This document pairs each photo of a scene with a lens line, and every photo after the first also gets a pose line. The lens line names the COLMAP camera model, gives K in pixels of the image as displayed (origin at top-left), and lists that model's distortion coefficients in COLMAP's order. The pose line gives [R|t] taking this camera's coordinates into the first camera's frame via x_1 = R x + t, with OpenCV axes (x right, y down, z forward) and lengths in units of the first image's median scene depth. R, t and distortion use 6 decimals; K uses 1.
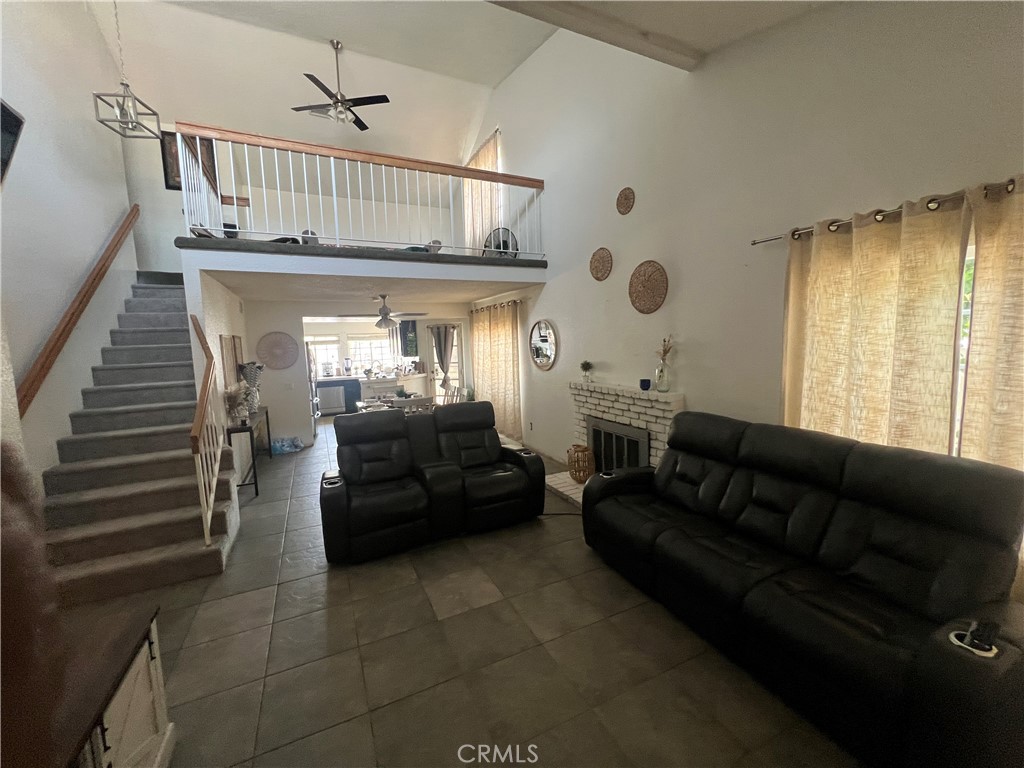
lens RADIAL K [[413.9, 0, 512.2], [0, 413.9, 384.5], [0, 0, 1]] dist [0.000287, 0.000004]
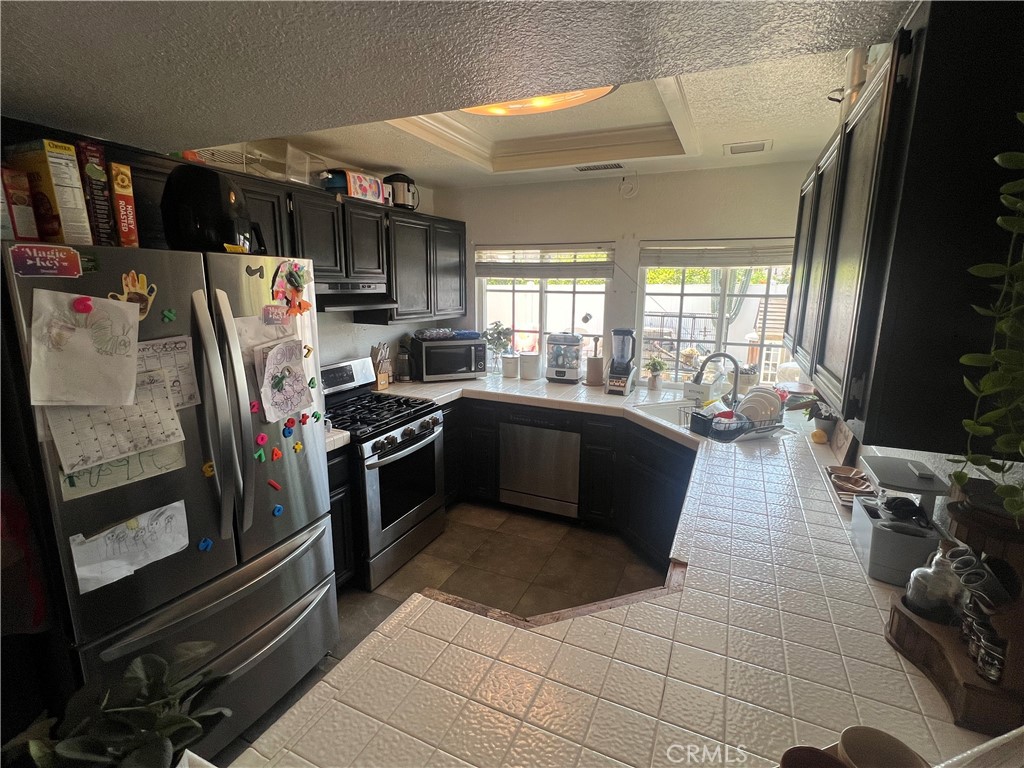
lens RADIAL K [[487.3, 0, 510.7], [0, 487.3, 386.9], [0, 0, 1]] dist [-0.001484, -0.000128]
pose [[0.634910, 0.197068, -0.747030, -0.238531], [-0.107347, 0.980044, 0.167302, -0.088256], [0.765092, -0.026030, 0.643394, 0.891852]]
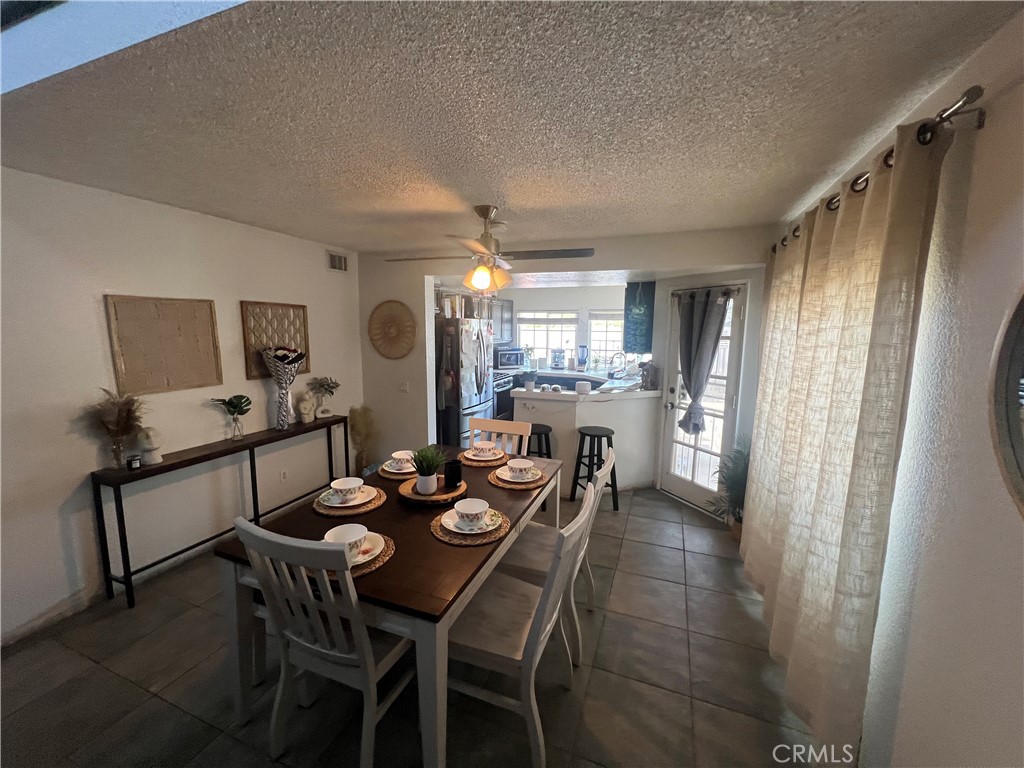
lens RADIAL K [[411.2, 0, 515.8], [0, 411.2, 384.4], [0, 0, 1]] dist [-0.001210, -0.000717]
pose [[0.684671, 0.138864, -0.715501, 0.020981], [-0.105072, 0.990233, 0.091640, -0.061790], [0.721238, 0.012436, 0.692575, 0.553610]]
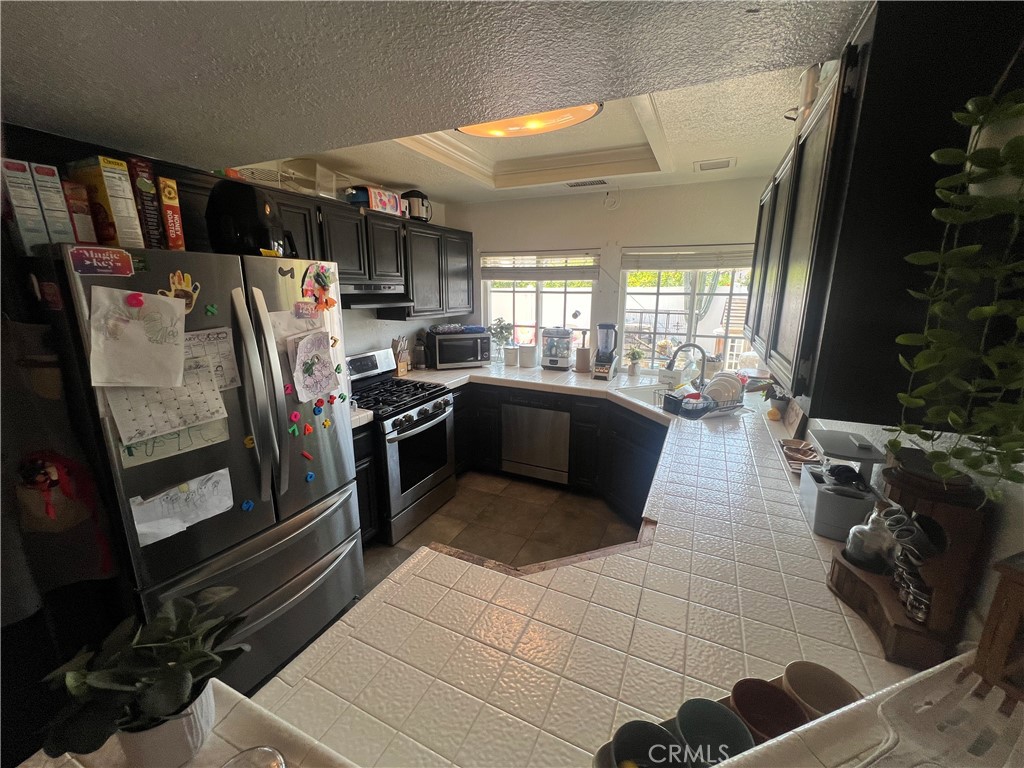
lens RADIAL K [[411.2, 0, 510.0], [0, 411.2, 384.6], [0, 0, 1]] dist [-0.001210, -0.000717]
pose [[0.627789, 0.213269, -0.748597, -0.238581], [-0.103468, 0.976063, 0.191301, -0.086540], [0.771476, -0.042641, 0.634828, 0.896119]]
